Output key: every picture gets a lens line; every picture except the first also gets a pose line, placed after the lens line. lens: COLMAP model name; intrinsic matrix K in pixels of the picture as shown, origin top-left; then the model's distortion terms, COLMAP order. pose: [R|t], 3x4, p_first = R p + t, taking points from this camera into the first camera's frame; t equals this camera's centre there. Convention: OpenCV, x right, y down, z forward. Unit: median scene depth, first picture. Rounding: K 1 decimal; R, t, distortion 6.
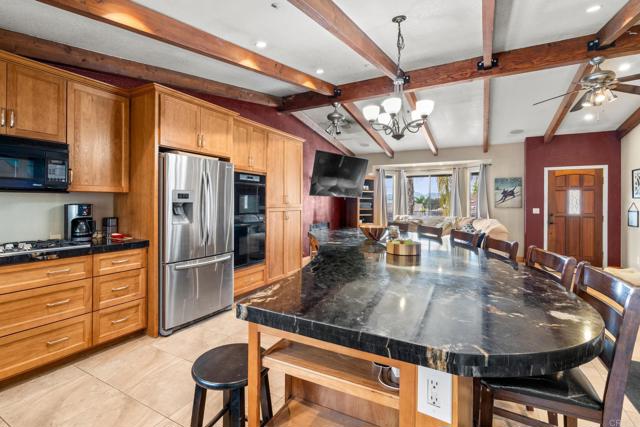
lens RADIAL K [[293.5, 0, 325.6], [0, 293.5, 204.3], [0, 0, 1]] dist [-0.002366, 0.001626]
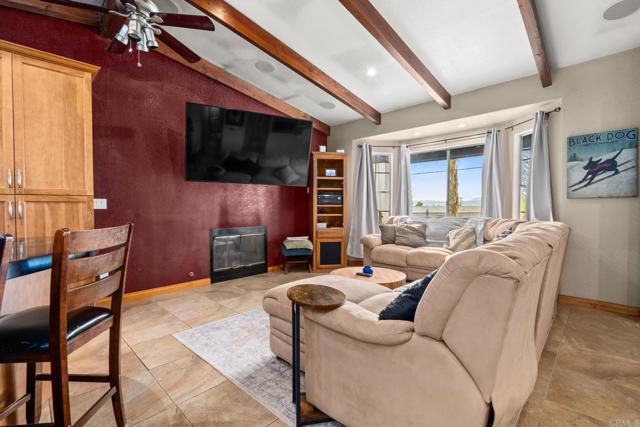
lens RADIAL K [[293.5, 0, 313.9], [0, 293.5, 214.0], [0, 0, 1]] dist [-0.002366, 0.001626]
pose [[0.960833, -0.003694, -0.277103, 0.307954], [0.007678, 0.999882, 0.013295, 0.027963], [0.277021, -0.014901, 0.960748, 0.418696]]
